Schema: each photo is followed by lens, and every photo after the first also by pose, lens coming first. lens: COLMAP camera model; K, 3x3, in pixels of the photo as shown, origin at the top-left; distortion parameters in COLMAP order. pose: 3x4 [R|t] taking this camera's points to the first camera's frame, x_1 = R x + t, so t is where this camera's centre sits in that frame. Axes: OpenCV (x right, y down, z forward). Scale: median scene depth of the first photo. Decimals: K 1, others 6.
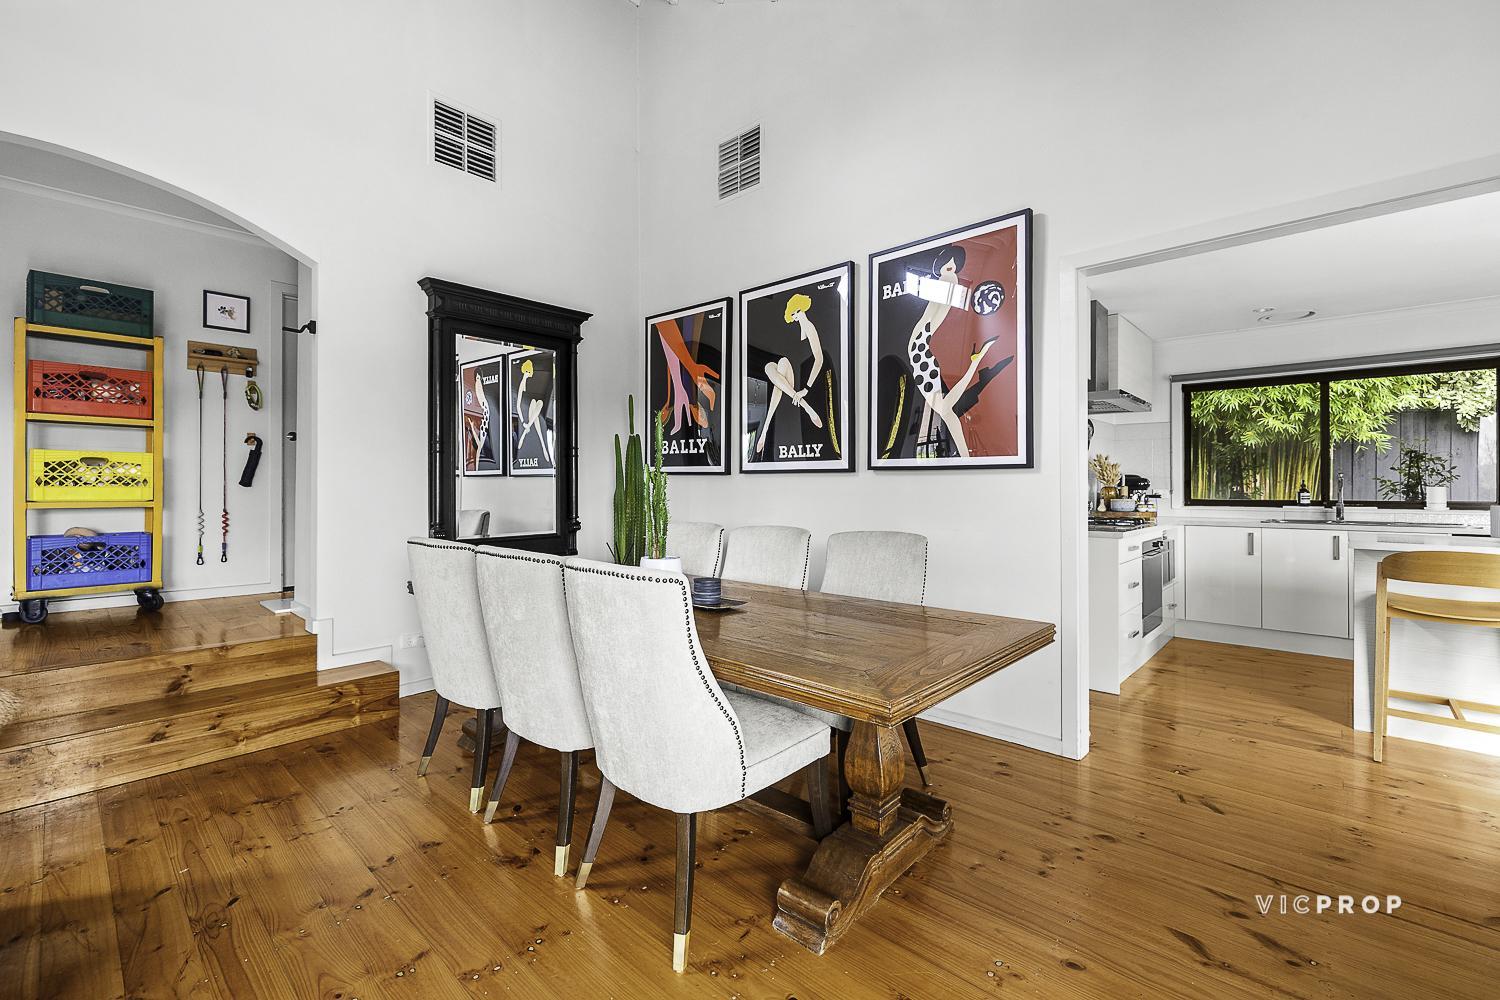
lens RADIAL K [[642.1, 0, 756.8], [0, 642.1, 488.2], [0, 0, 1]] dist [-0.000061, -0.000602]
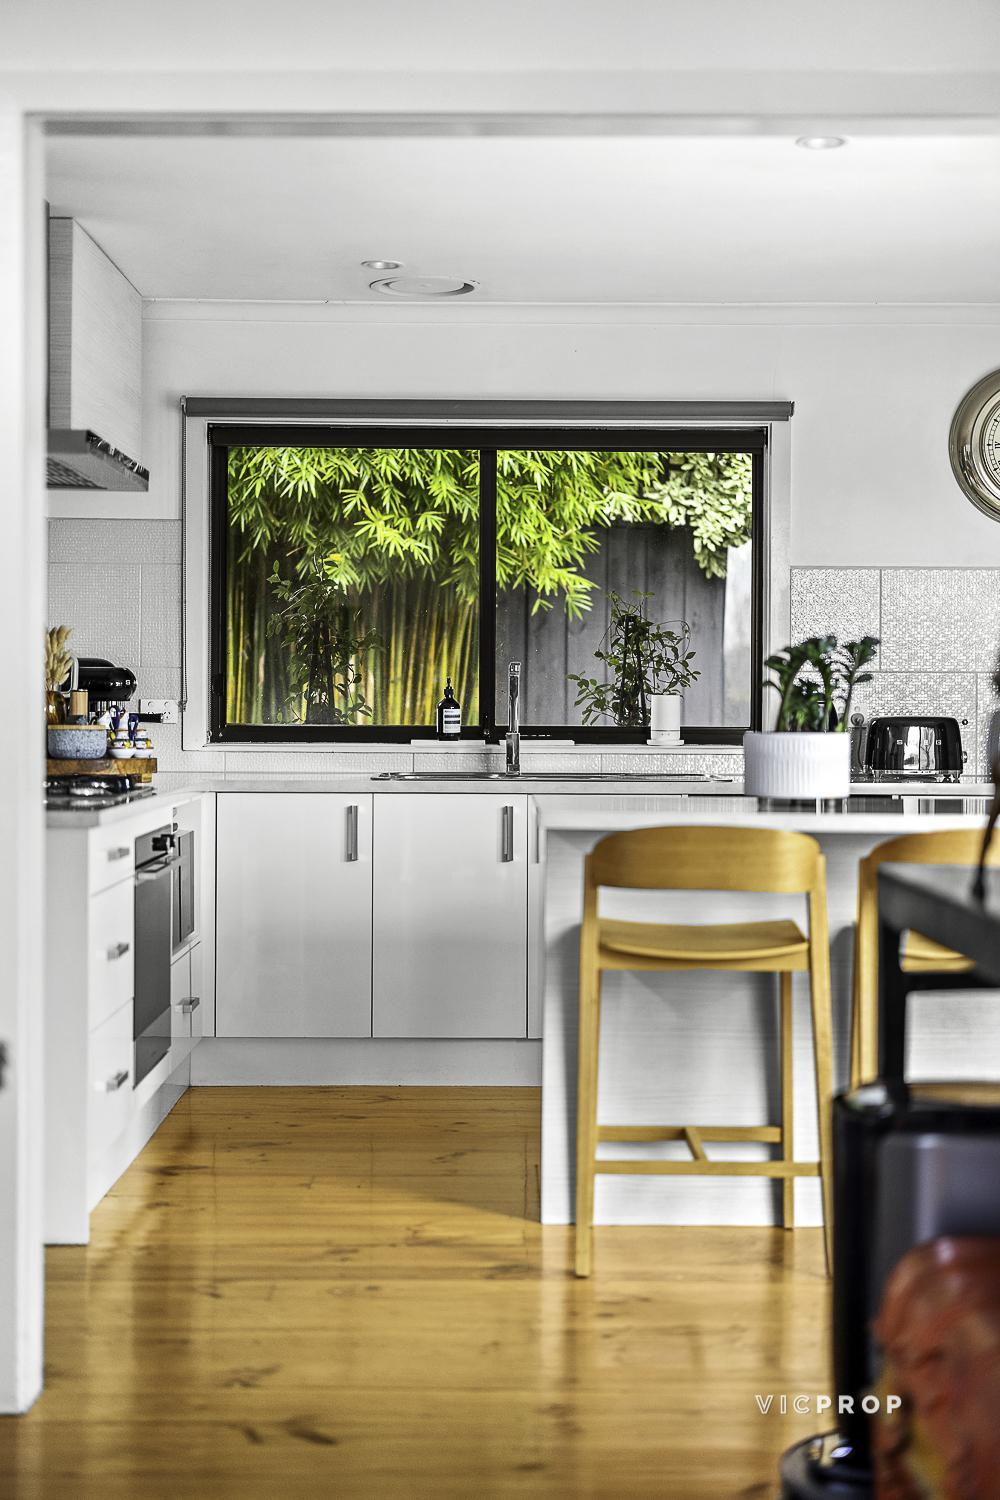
lens RADIAL K [[2151.0, 0, 500.0], [0, 2151.0, 750.0], [0, 0, 1]] dist [0.000185, -0.011671]
pose [[0.736835, -0.011910, 0.675968, -0.084933], [-0.006236, 0.999683, 0.024411, -0.000233], [-0.676044, -0.022202, 0.736527, -0.069922]]
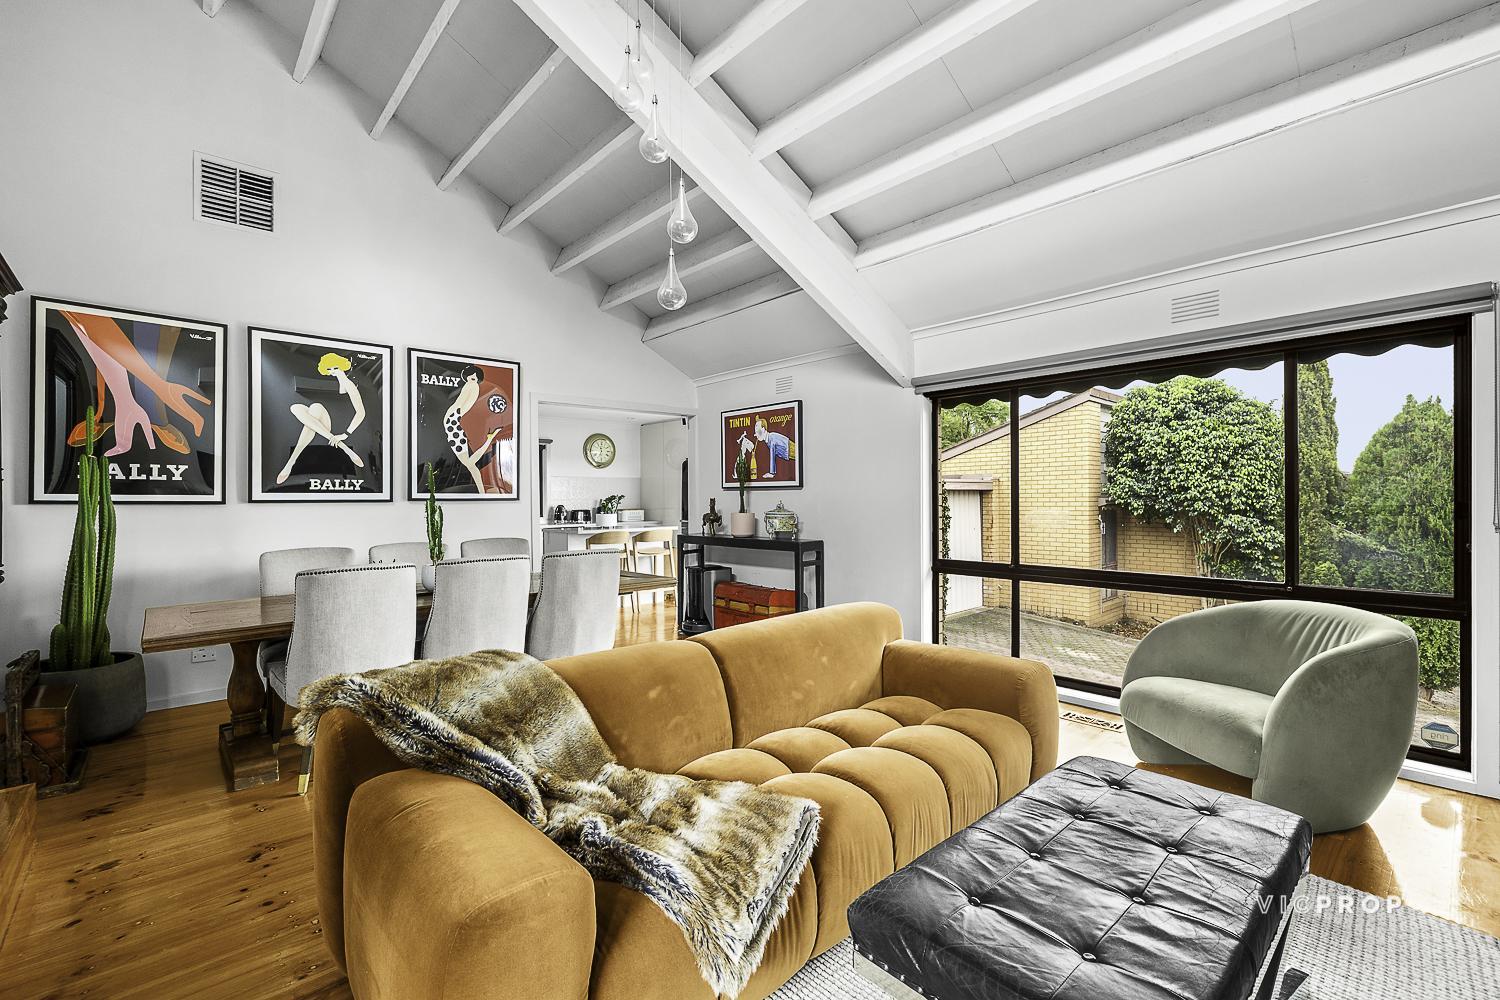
lens RADIAL K [[636.3, 0, 753.8], [0, 636.3, 497.6], [0, 0, 1]] dist [-0.002800, -0.000834]
pose [[0.099209, -0.000051, 0.995067, -0.794611], [0.009888, 0.999951, -0.000935, -0.018630], [-0.995017, 0.009932, 0.099205, 0.080052]]
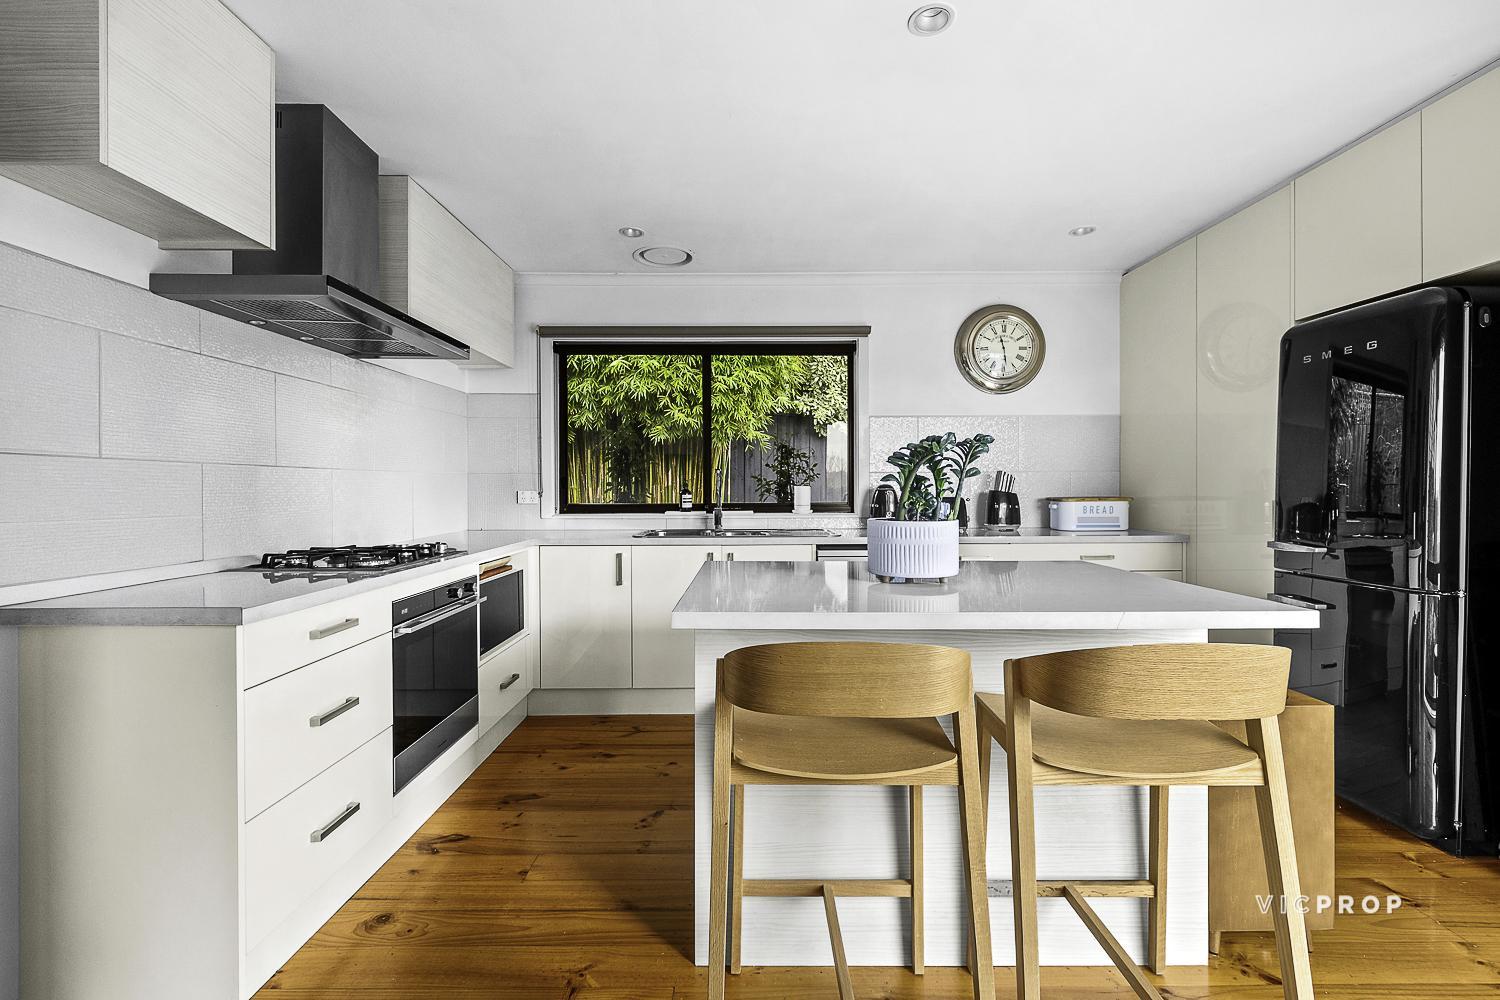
lens RADIAL K [[636.3, 0, 753.8], [0, 636.3, 497.6], [0, 0, 1]] dist [-0.002800, -0.000834]
pose [[0.736689, -0.015048, 0.676065, 0.404234], [0.002657, 0.999809, 0.019359, -0.003667], [-0.676227, -0.012466, 0.736588, 0.386751]]
